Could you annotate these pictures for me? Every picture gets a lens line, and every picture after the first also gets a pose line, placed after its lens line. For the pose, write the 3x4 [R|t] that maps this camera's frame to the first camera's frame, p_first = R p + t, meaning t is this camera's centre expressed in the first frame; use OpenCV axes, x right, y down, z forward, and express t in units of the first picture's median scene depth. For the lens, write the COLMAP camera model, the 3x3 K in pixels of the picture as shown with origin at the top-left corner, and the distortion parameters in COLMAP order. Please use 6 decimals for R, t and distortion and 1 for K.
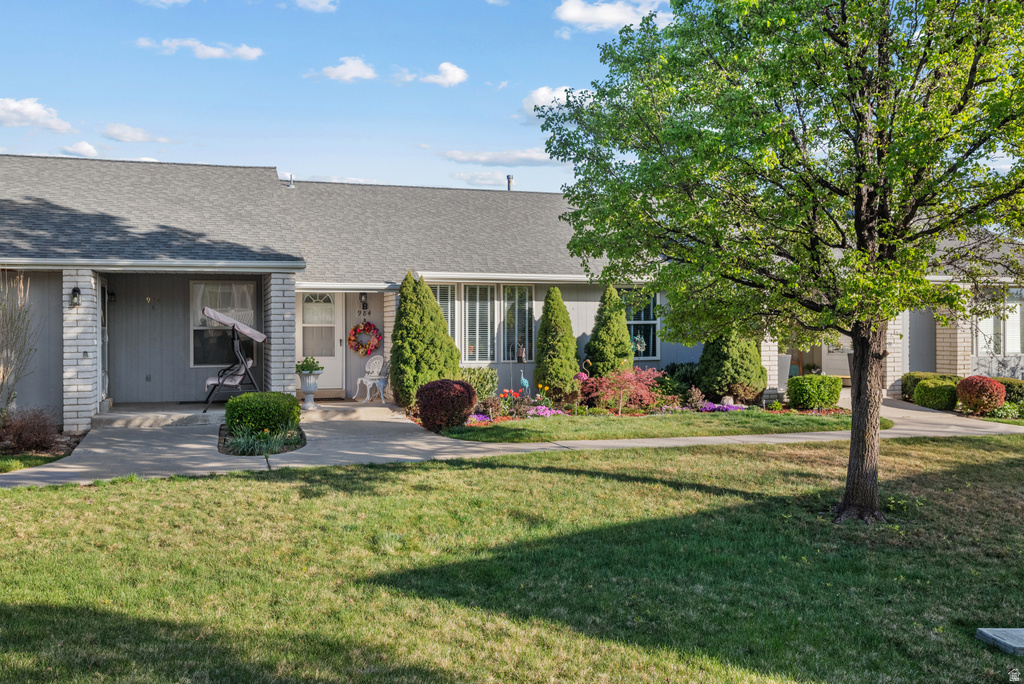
lens RADIAL K [[850.7, 0, 512.1], [0, 850.7, 319.3], [0, 0, 1]] dist [-0.006724, 0.001679]
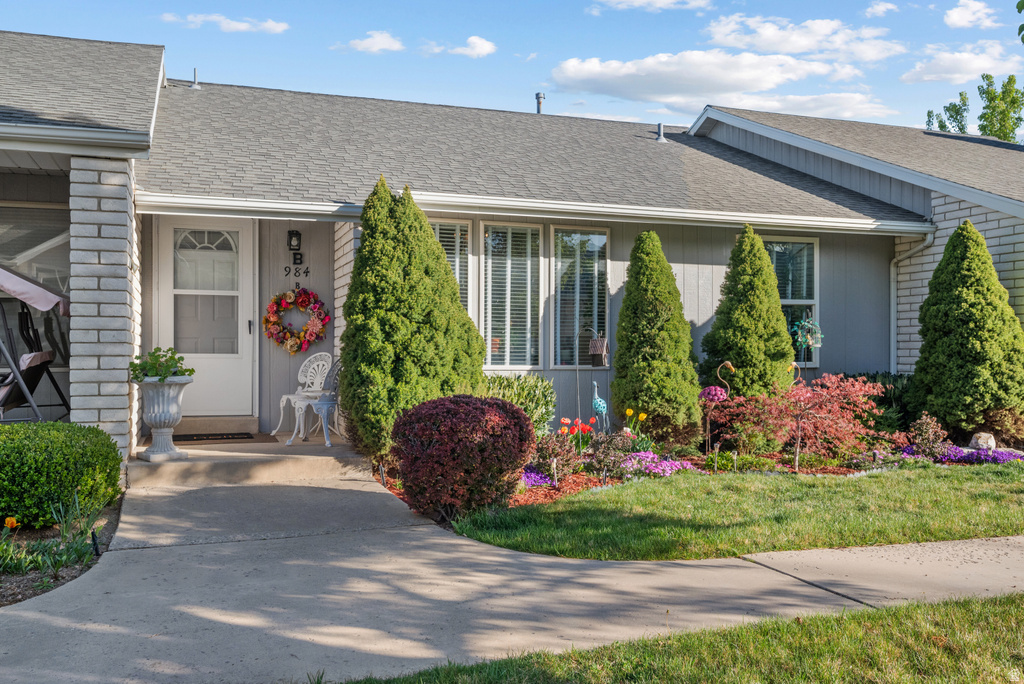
lens RADIAL K [[887.4, 0, 512.0], [0, 887.4, 342.0], [0, 0, 1]] dist [0.001615, 0.003193]
pose [[0.999882, 0.005066, 0.014496, -0.048985], [-0.005055, 0.999987, -0.000807, 0.036047], [-0.014500, 0.000734, 0.999895, 0.453514]]
